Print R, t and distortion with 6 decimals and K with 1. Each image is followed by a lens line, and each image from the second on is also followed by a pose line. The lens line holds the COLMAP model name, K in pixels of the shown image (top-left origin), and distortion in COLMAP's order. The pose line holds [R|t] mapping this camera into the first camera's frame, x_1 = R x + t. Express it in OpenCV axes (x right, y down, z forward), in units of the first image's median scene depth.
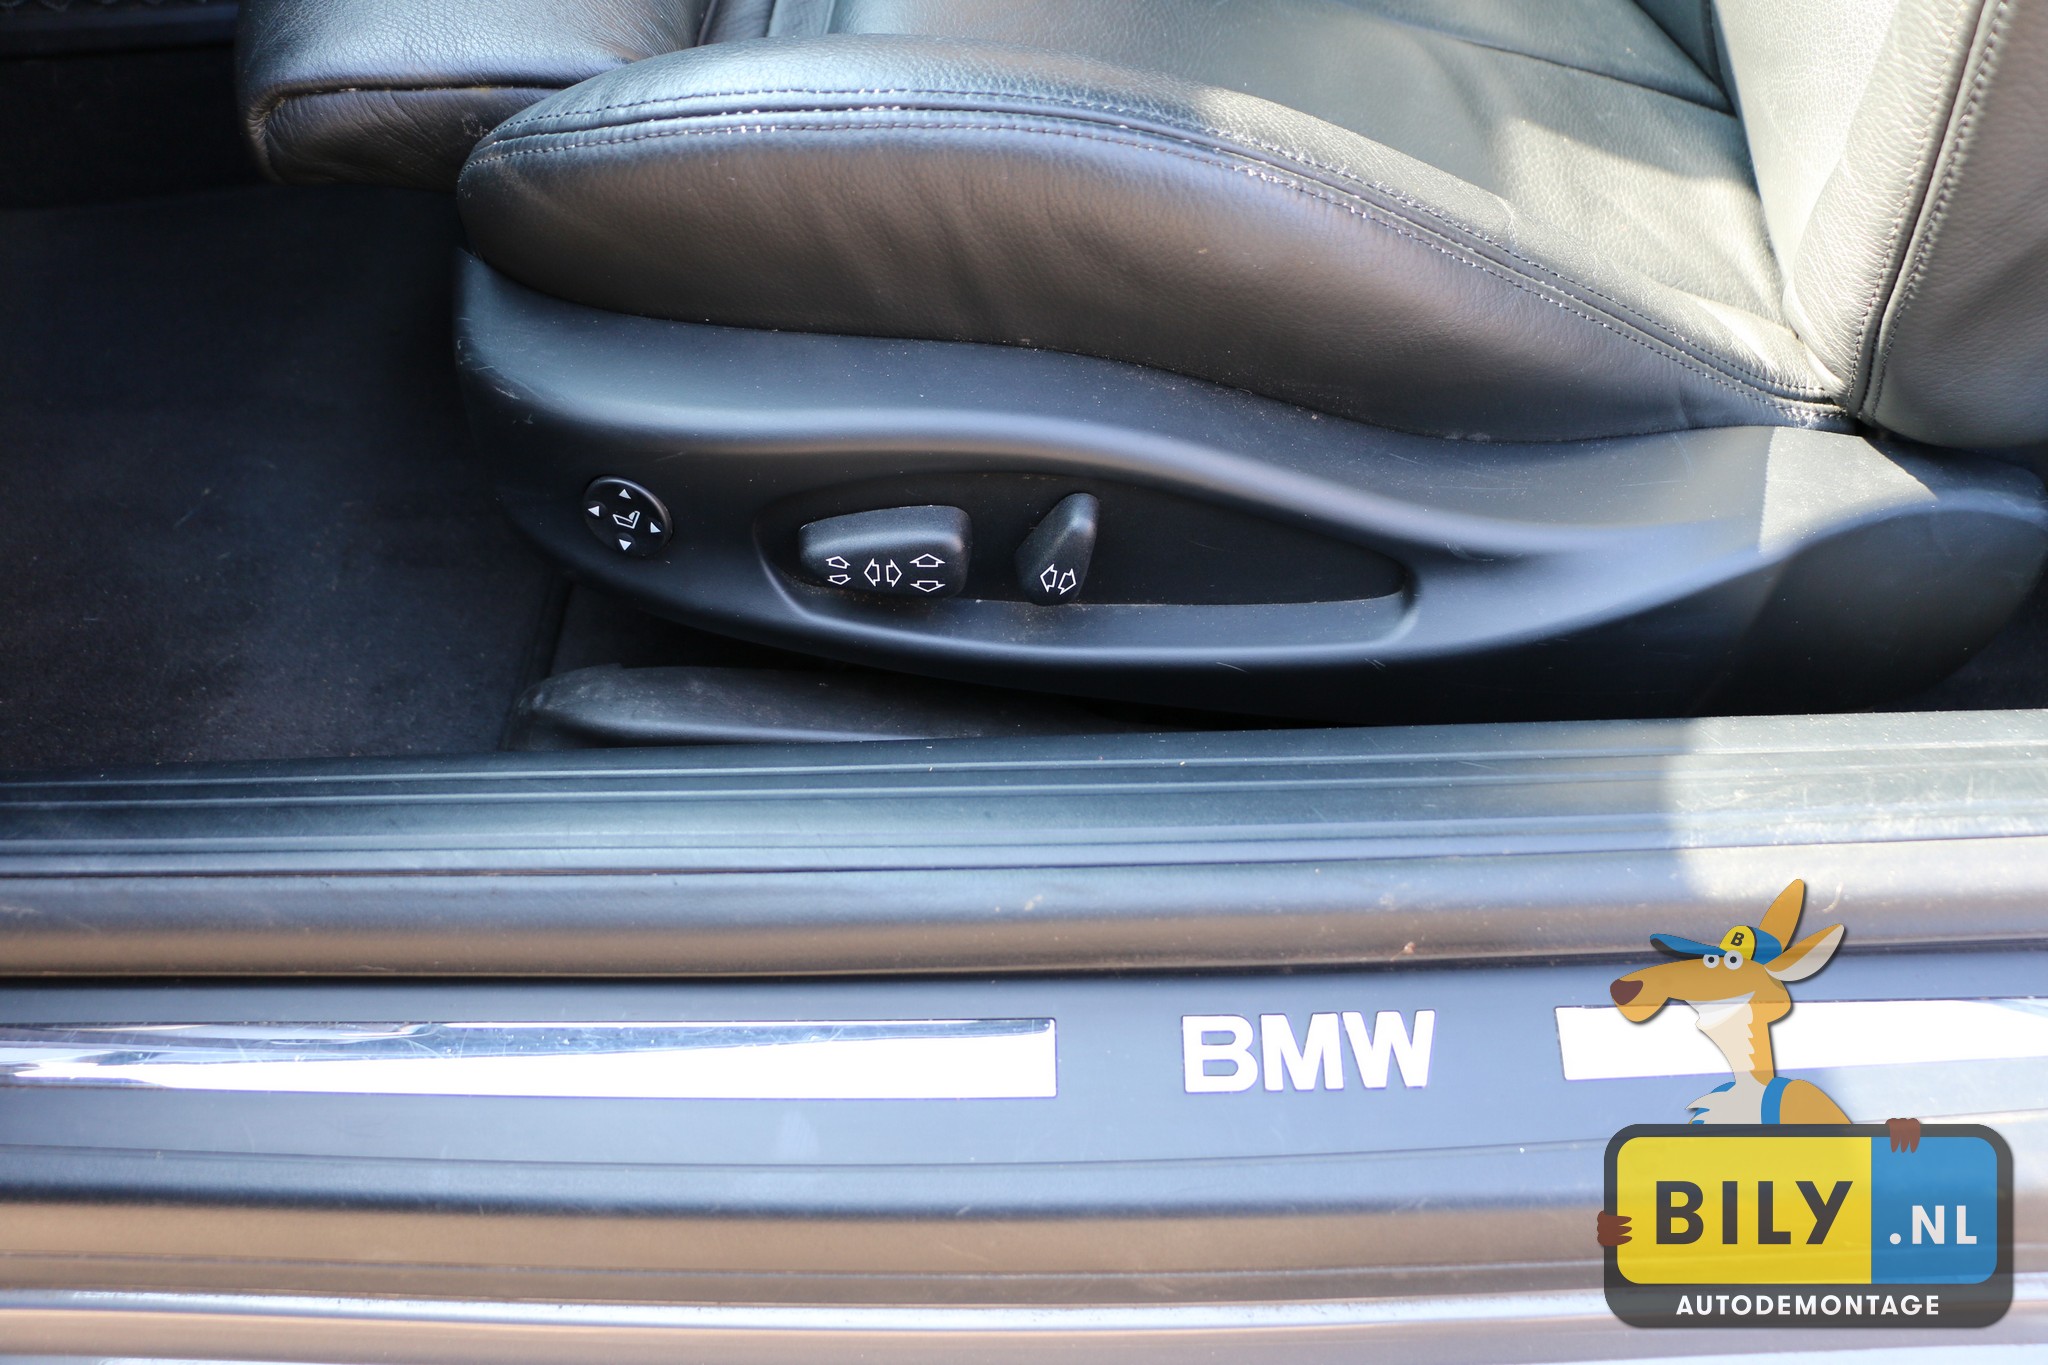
lens RADIAL K [[1692.2, 0, 1014.3], [0, 1692.2, 682.1], [0, 0, 1]] dist [-0.193774, 0.173617]
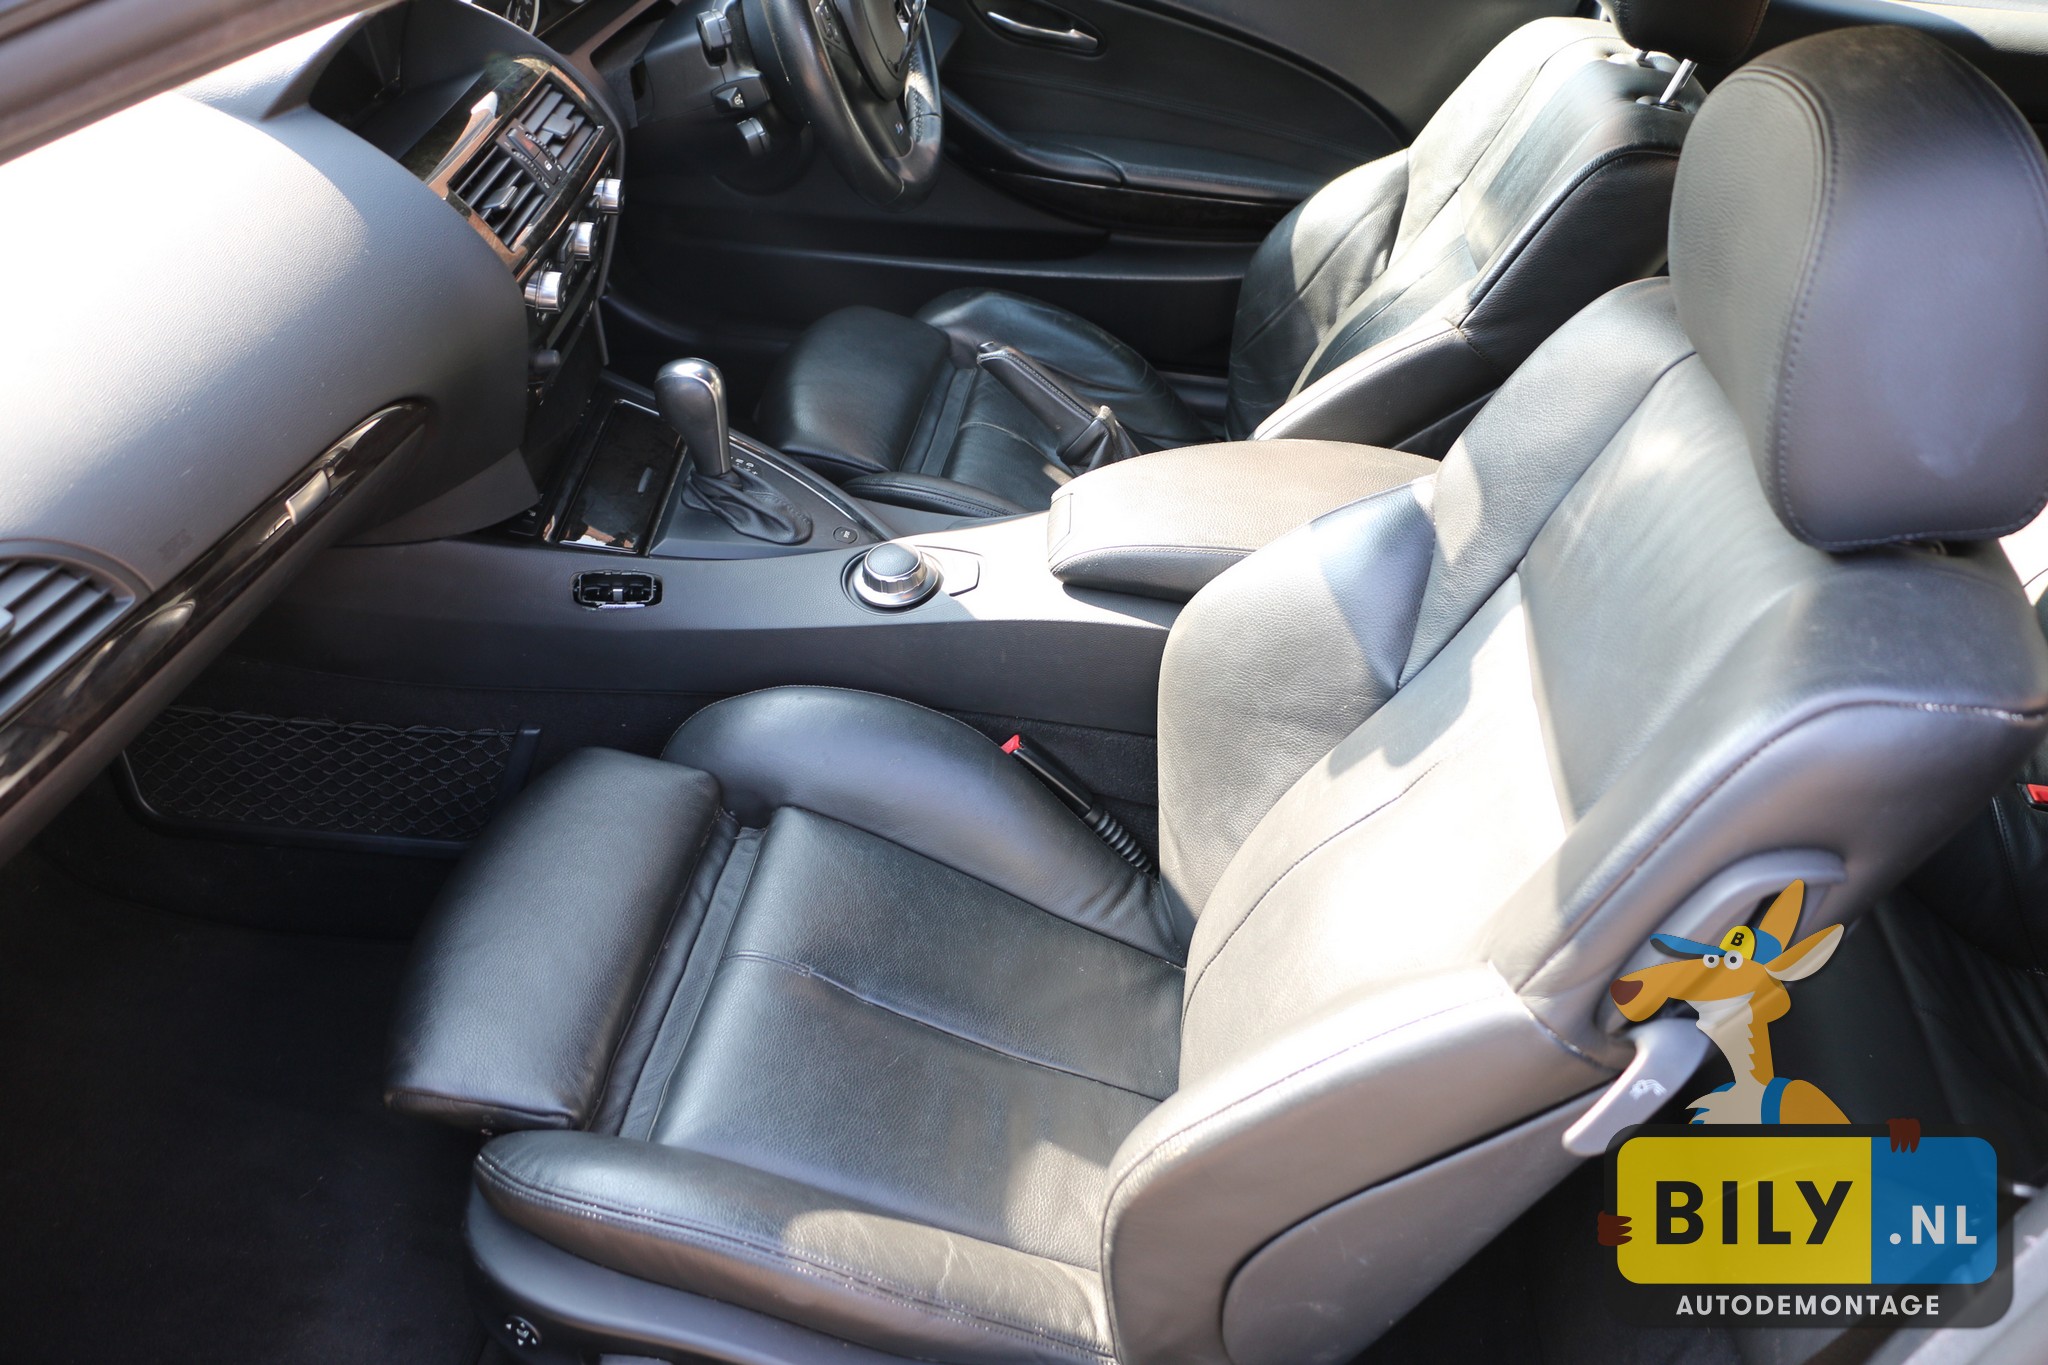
lens RADIAL K [[1692.2, 0, 1014.3], [0, 1692.2, 682.1], [0, 0, 1]] dist [-0.193774, 0.173617]
pose [[0.986399, 0.156881, -0.049055, 0.372012], [-0.163920, 0.960965, -0.222883, -0.553141], [0.012174, 0.227892, 0.973610, -1.249821]]
